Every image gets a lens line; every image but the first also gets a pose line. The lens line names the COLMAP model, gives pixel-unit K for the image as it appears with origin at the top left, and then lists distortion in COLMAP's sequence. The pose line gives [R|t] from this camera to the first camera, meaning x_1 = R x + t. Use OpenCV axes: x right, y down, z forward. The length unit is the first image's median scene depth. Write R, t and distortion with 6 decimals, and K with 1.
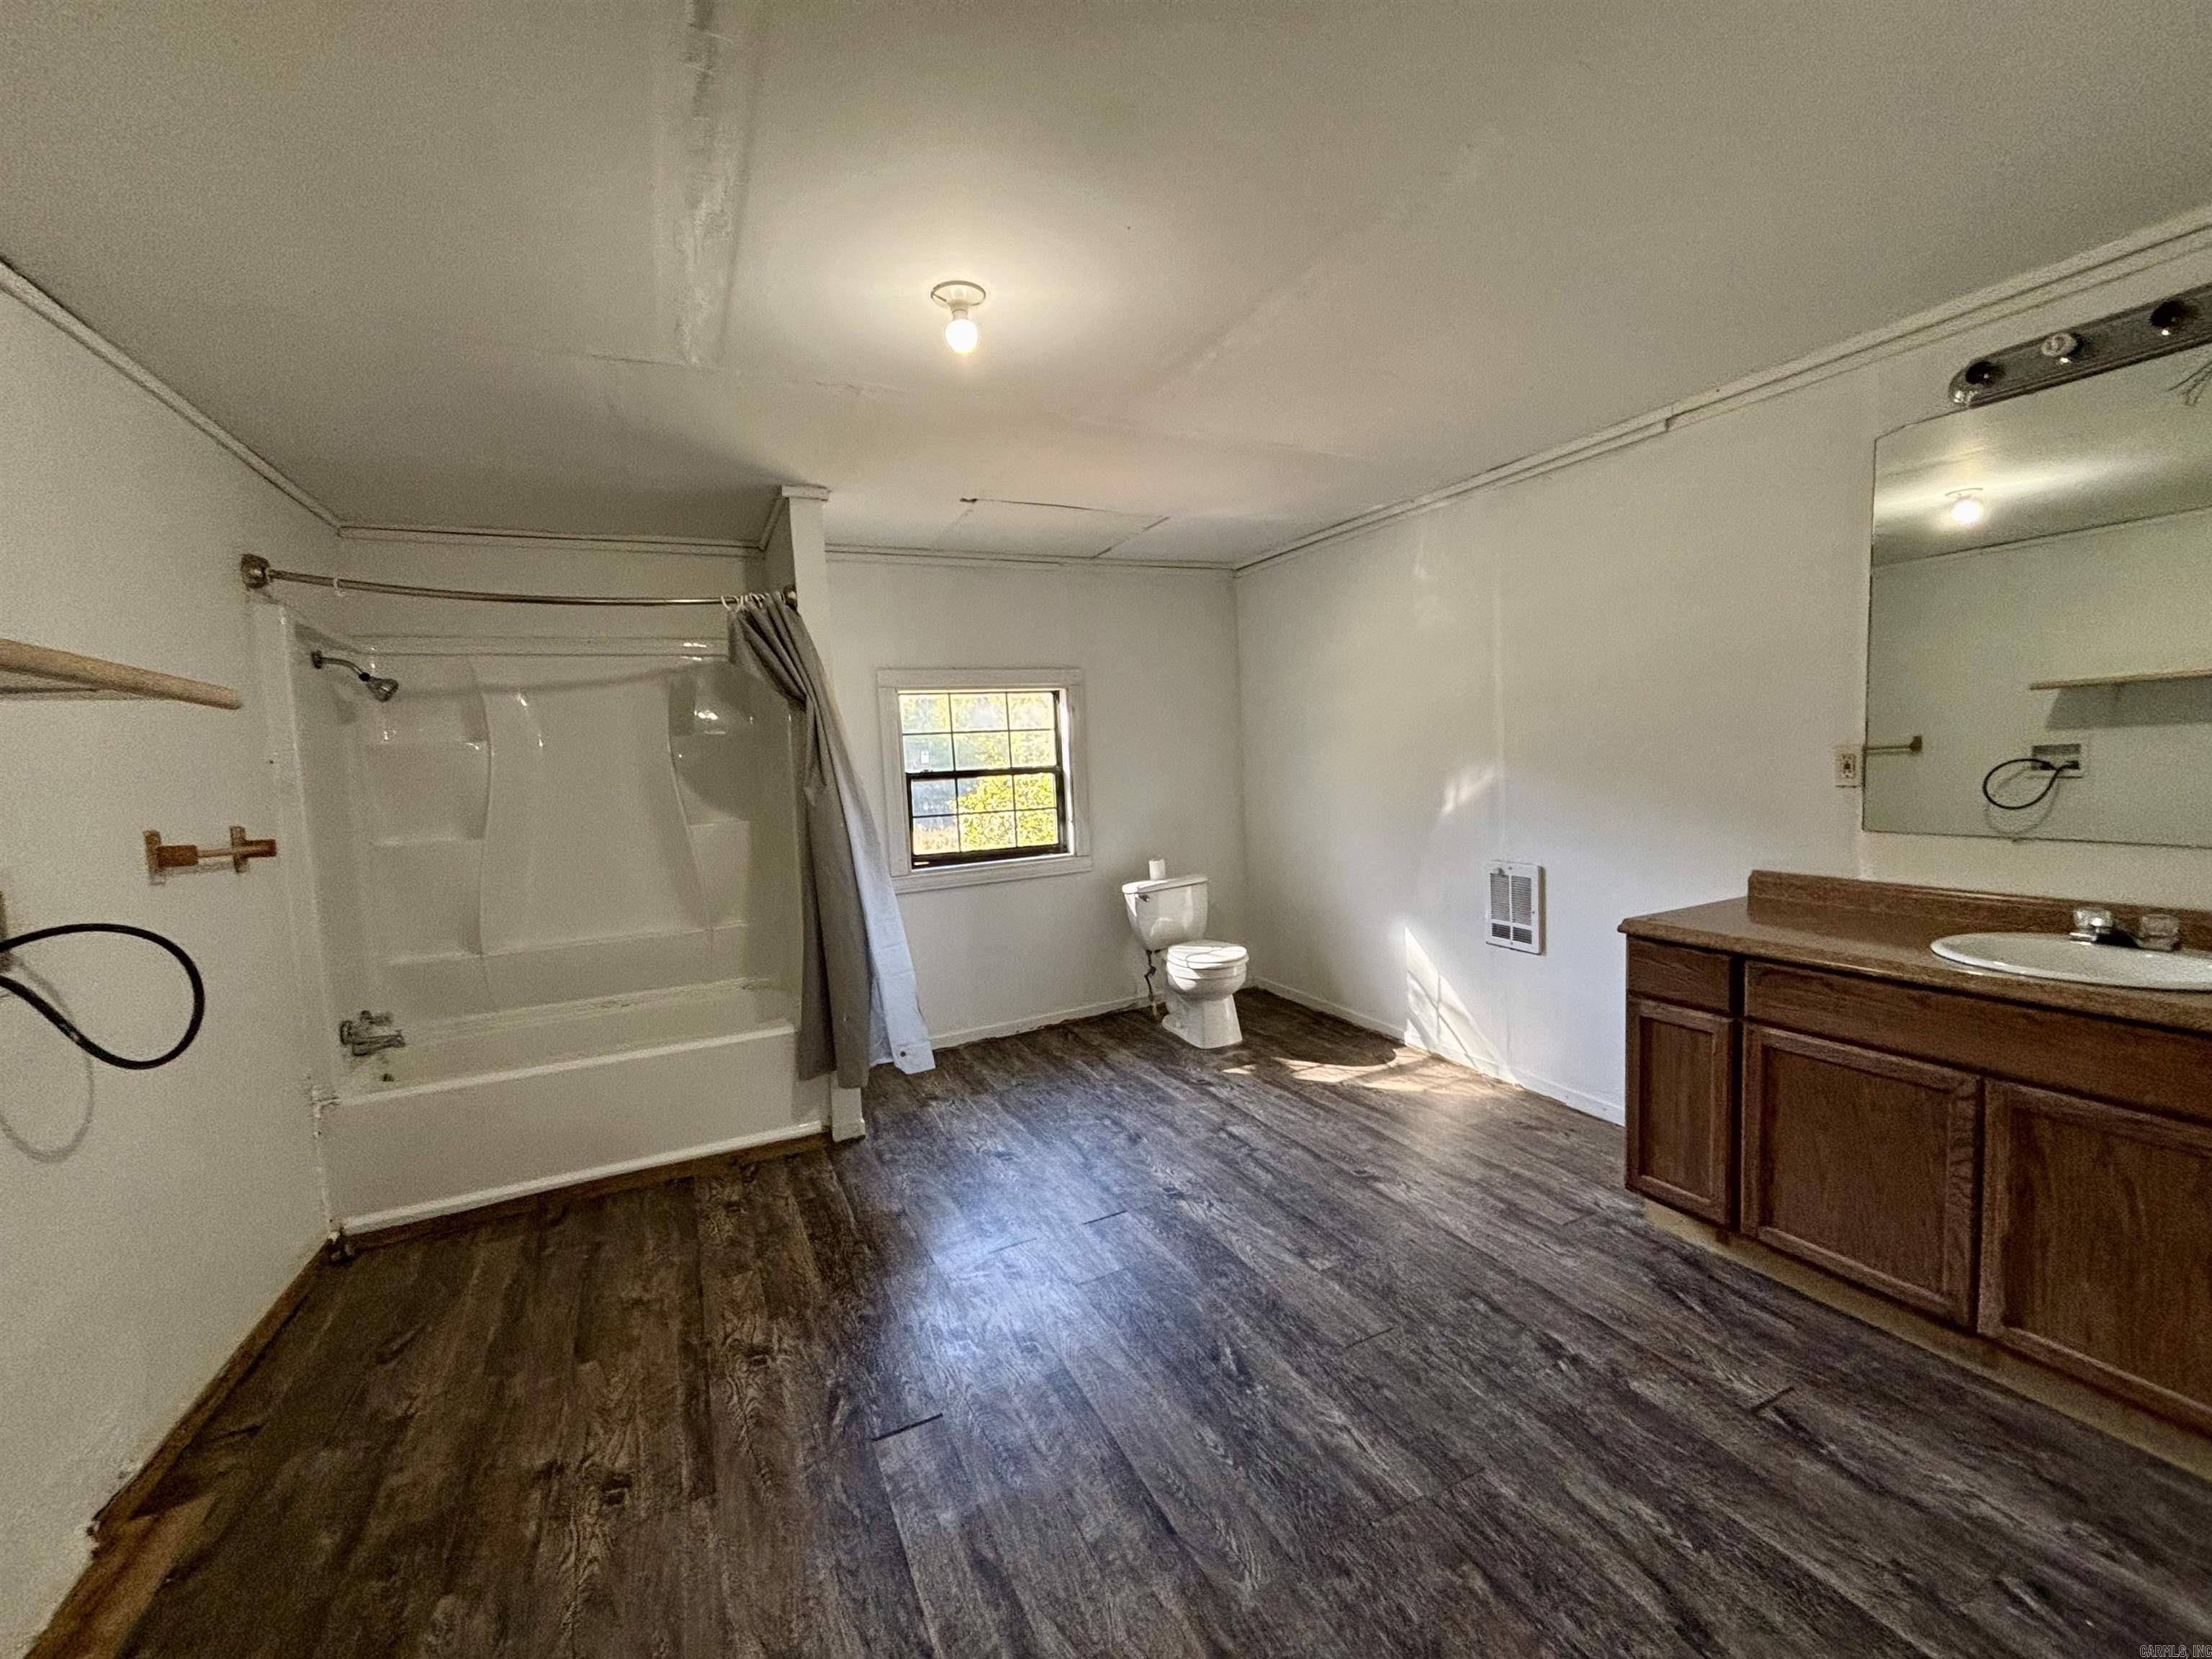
lens RADIAL K [[894.8, 0, 1101.1], [0, 894.8, 828.3], [0, 0, 1]] dist [0.003177, -0.000039]
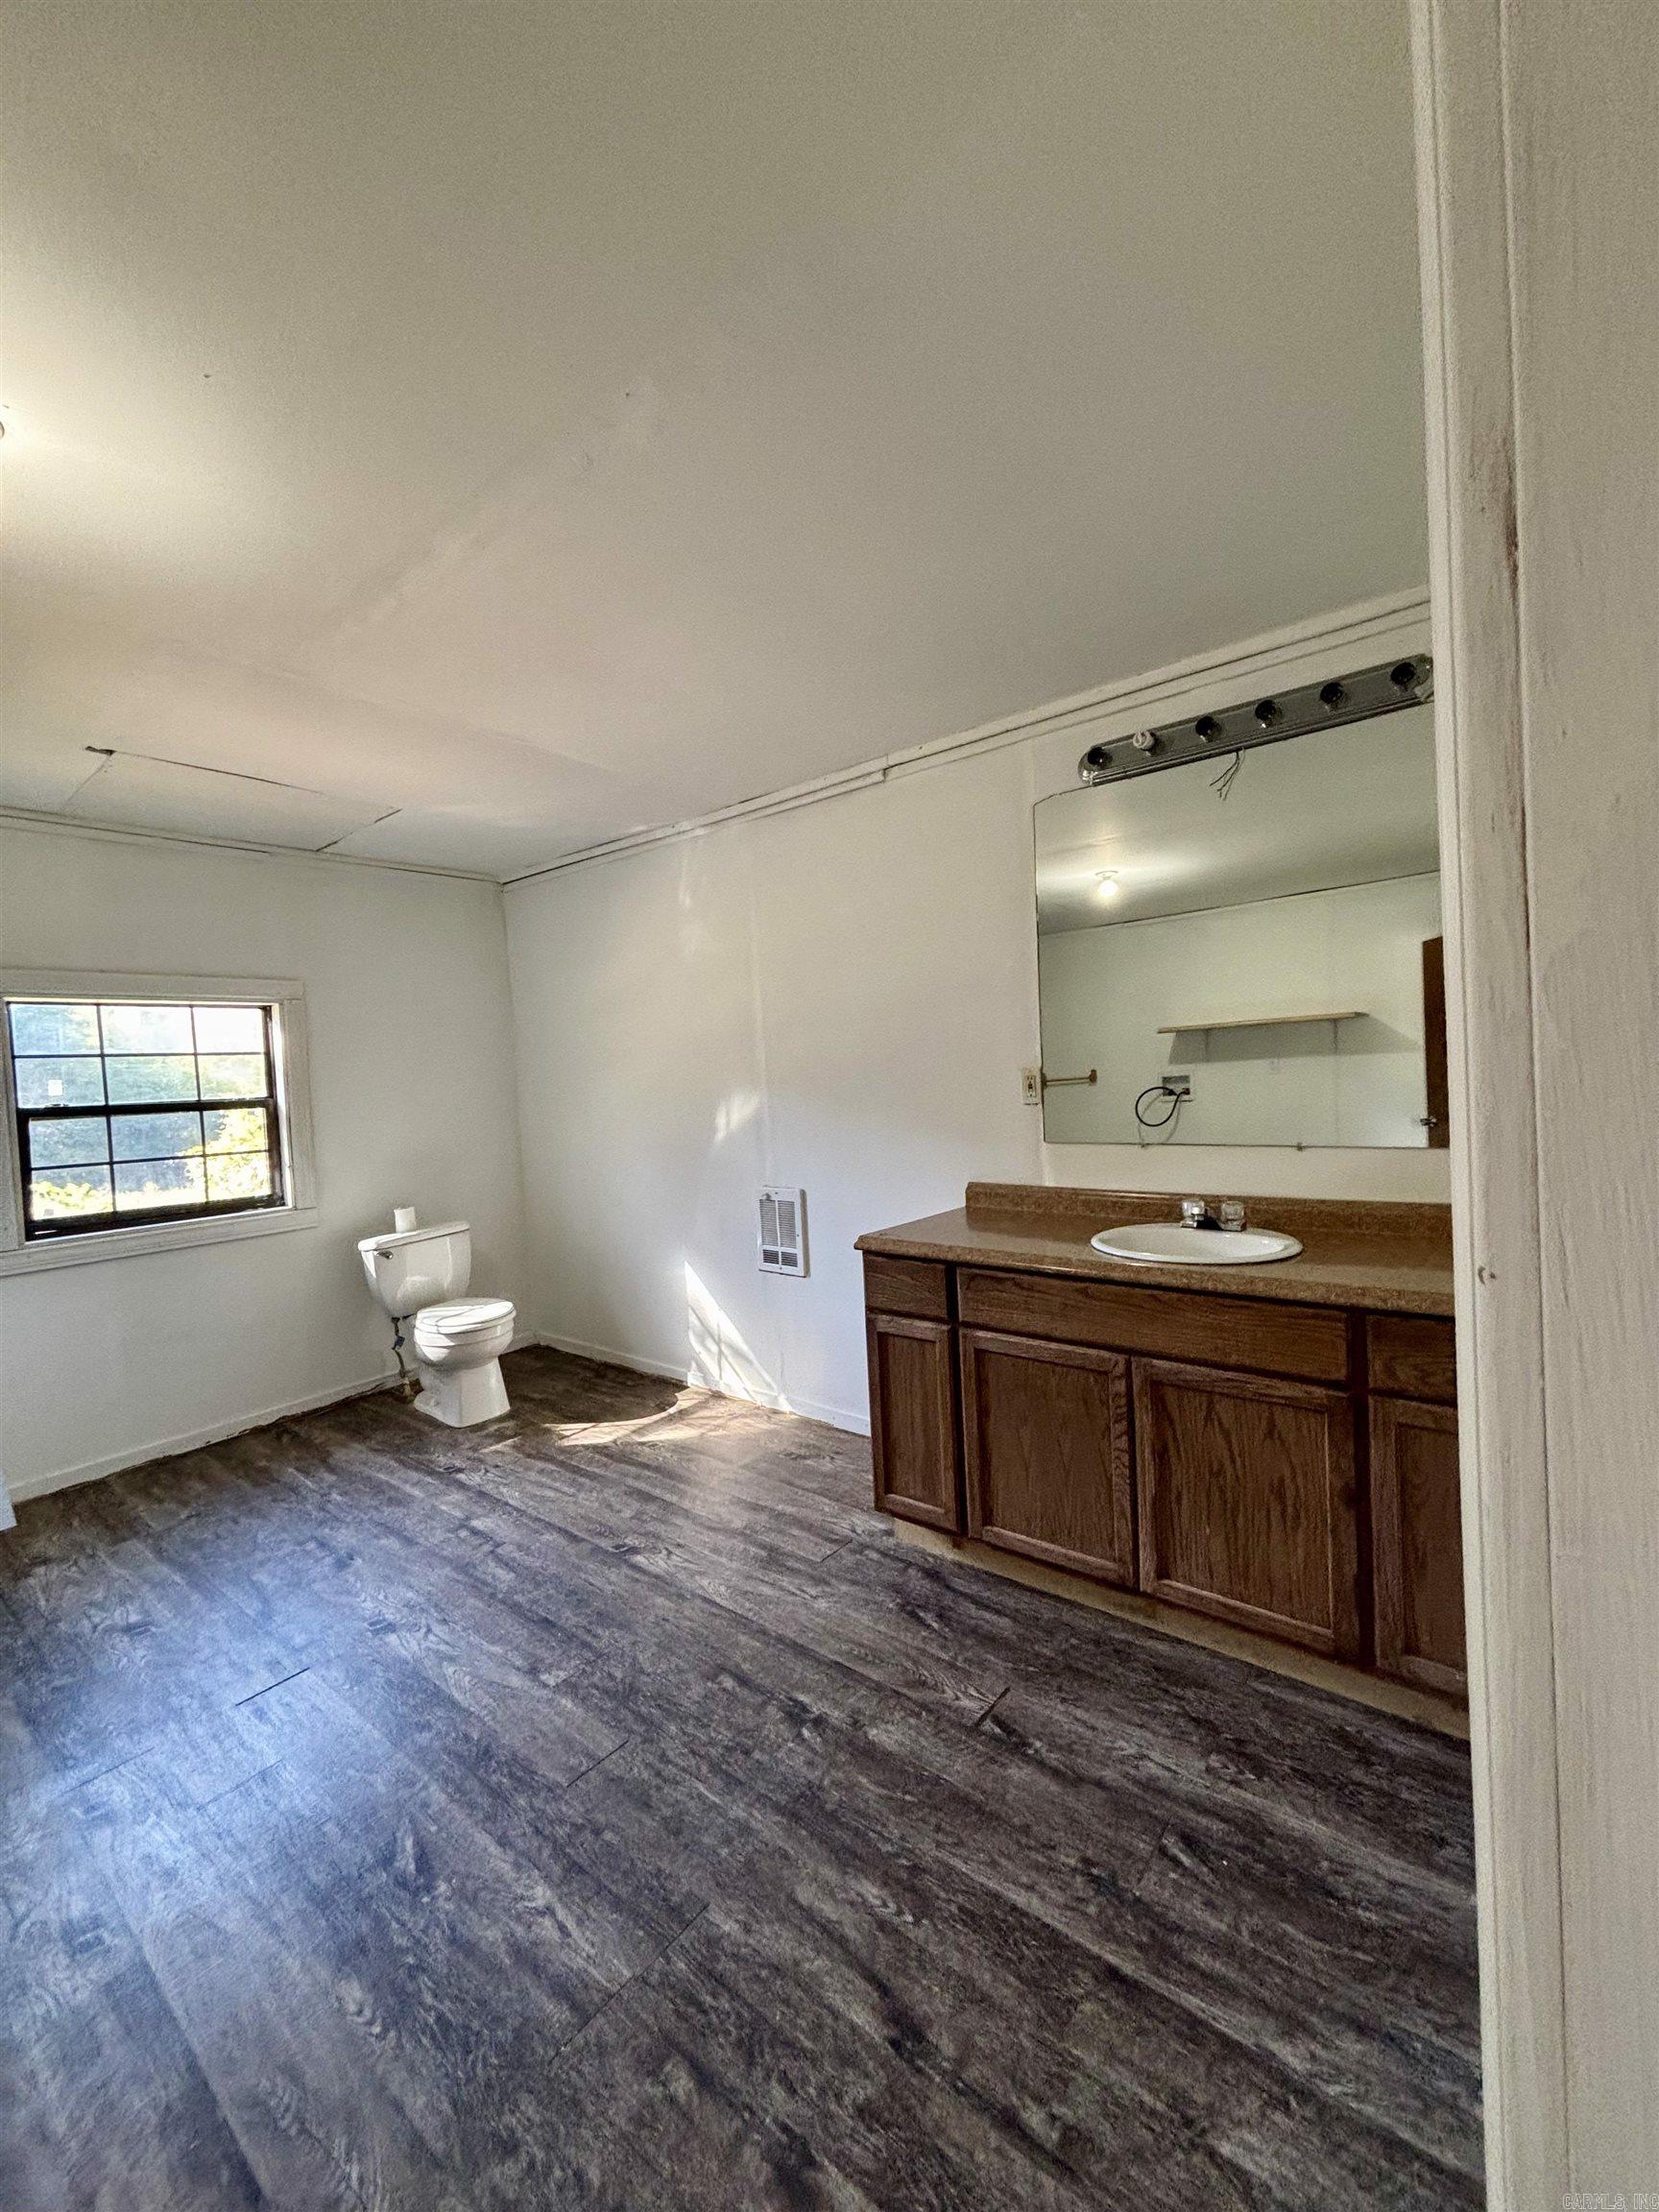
lens RADIAL K [[894.8, 0, 833.0], [0, 894.8, 1105.5], [0, 0, 1]] dist [0.003177, -0.000039]
pose [[0.904637, -0.012542, 0.425999, 0.127885], [0.042429, 0.997251, -0.060742, 0.013237], [-0.424066, 0.073025, 0.902682, 0.091242]]
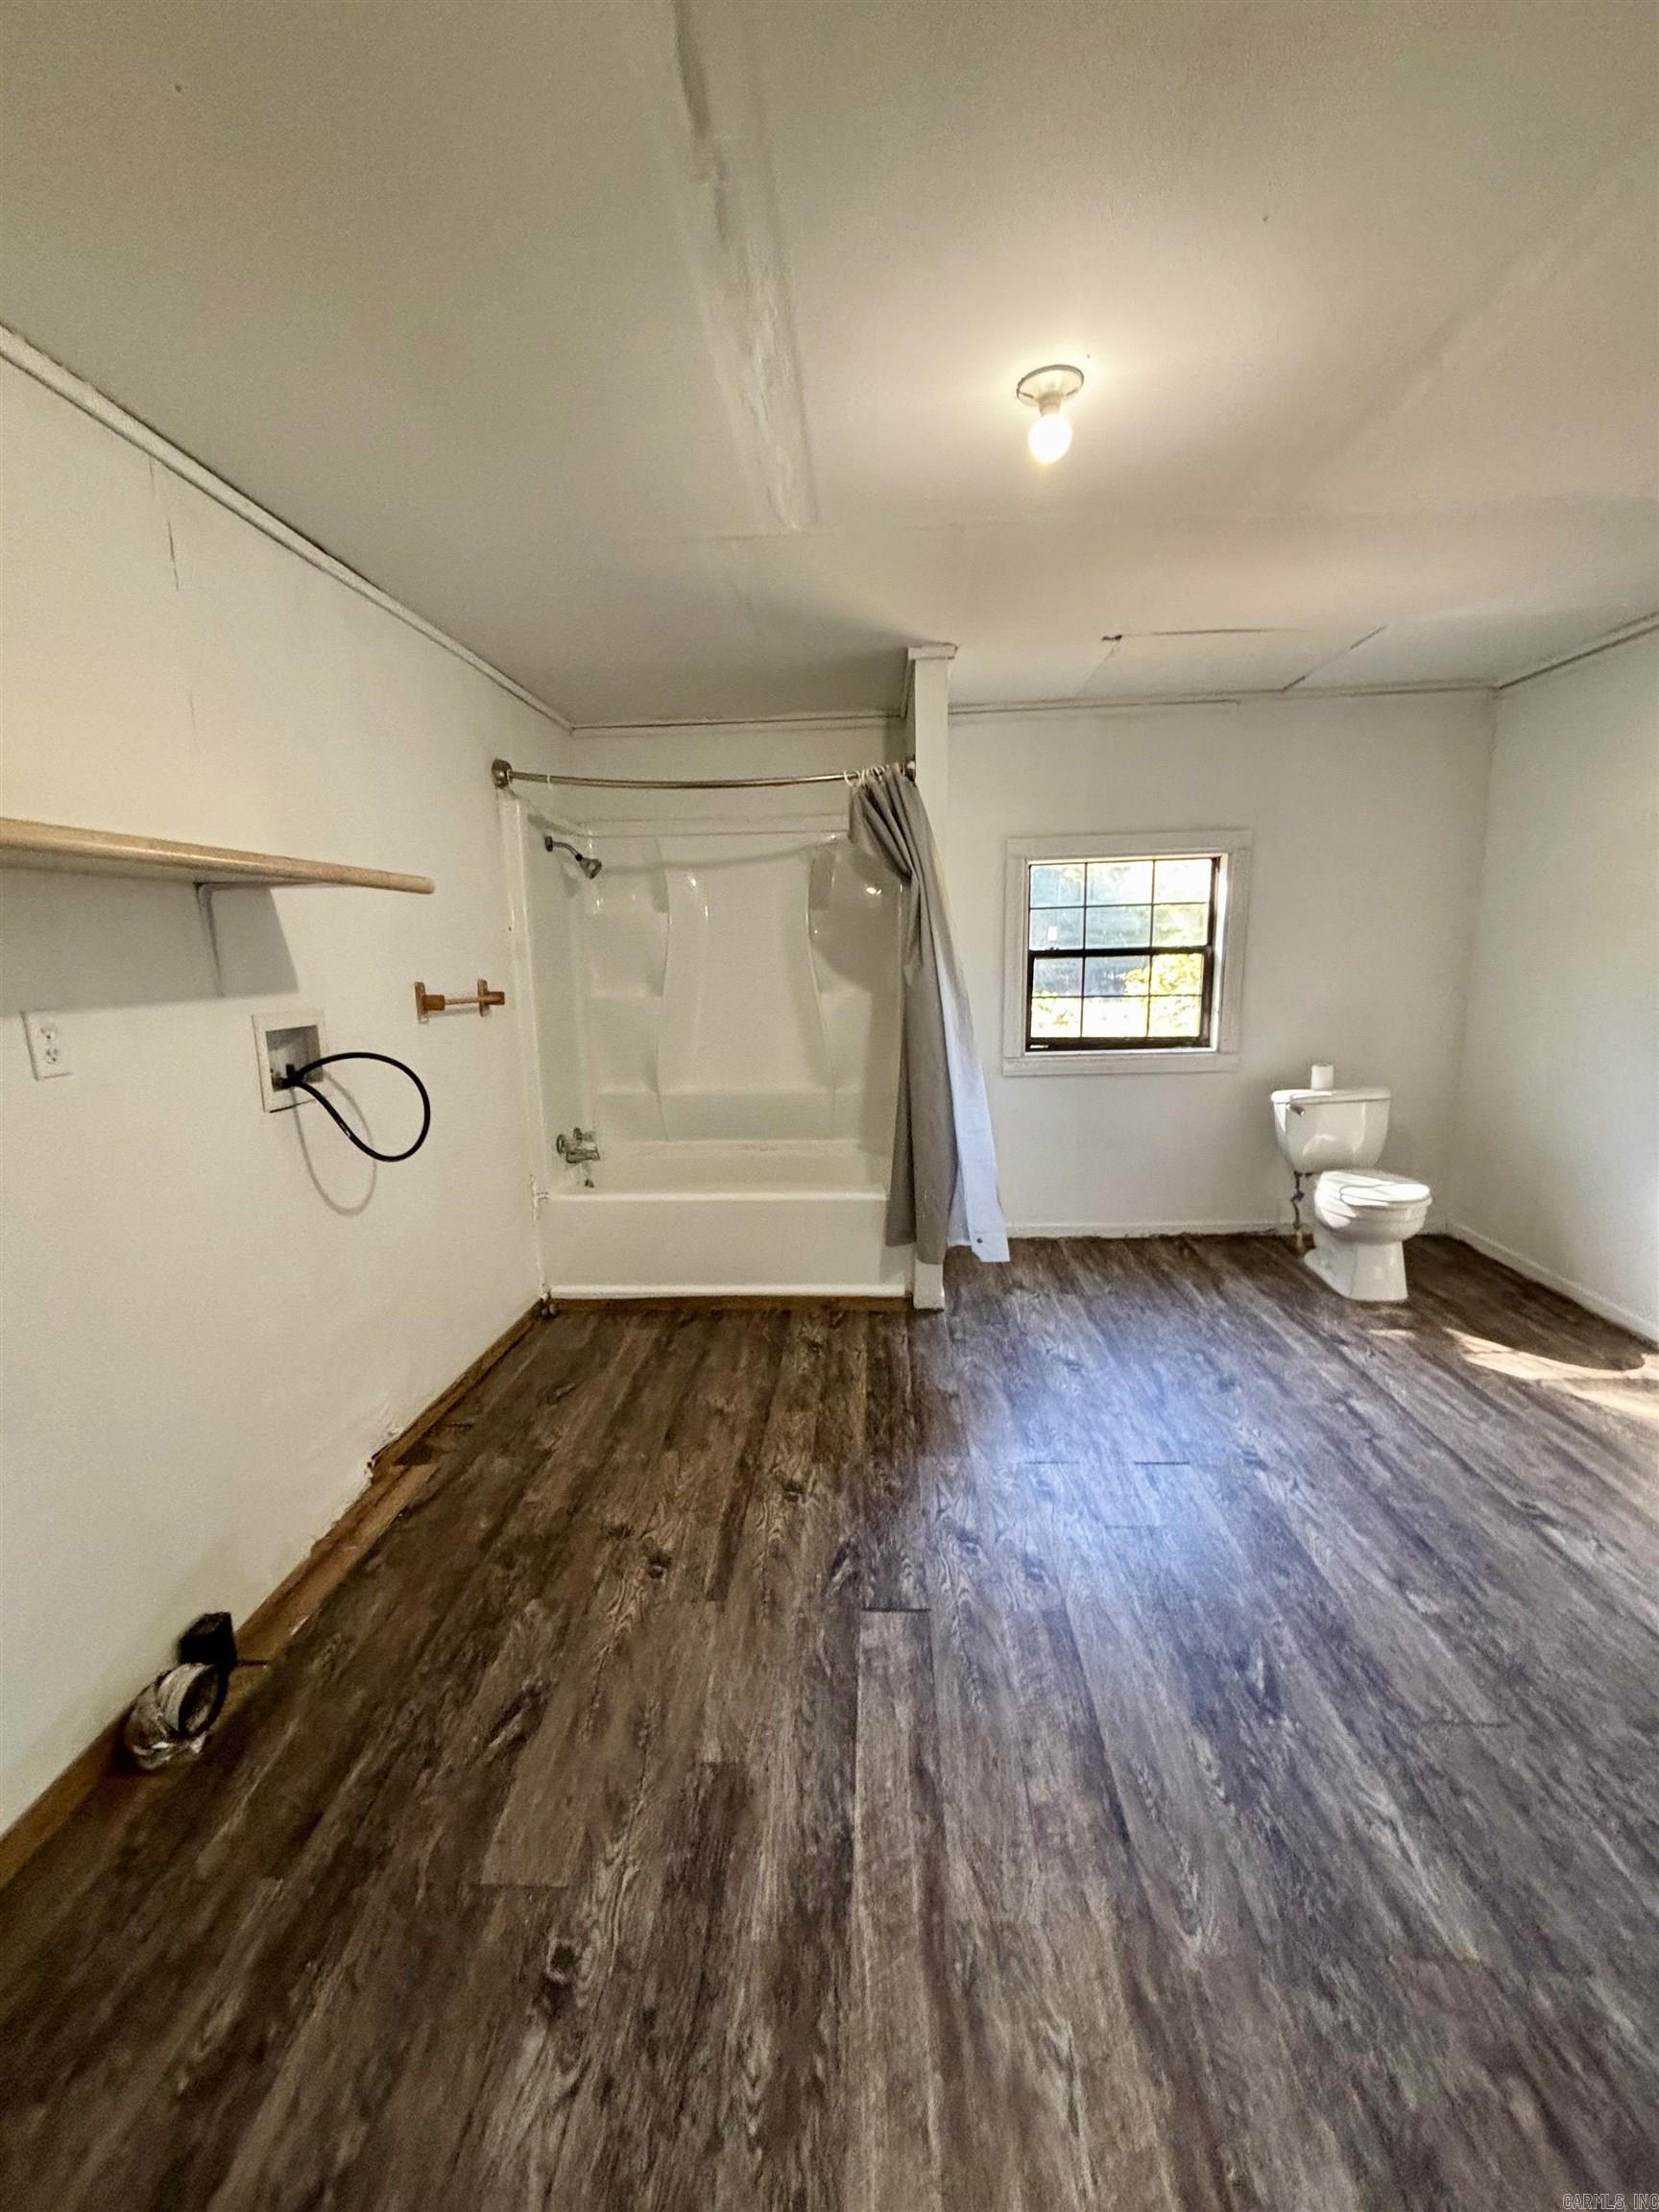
lens RADIAL K [[894.8, 0, 829.9], [0, 894.8, 1102.7], [0, 0, 1]] dist [0.003177, -0.000039]
pose [[0.876451, 0.115194, -0.467508, 0.101483], [-0.058292, 0.989203, 0.134457, -0.029021], [0.477949, -0.090594, 0.873703, 0.093361]]
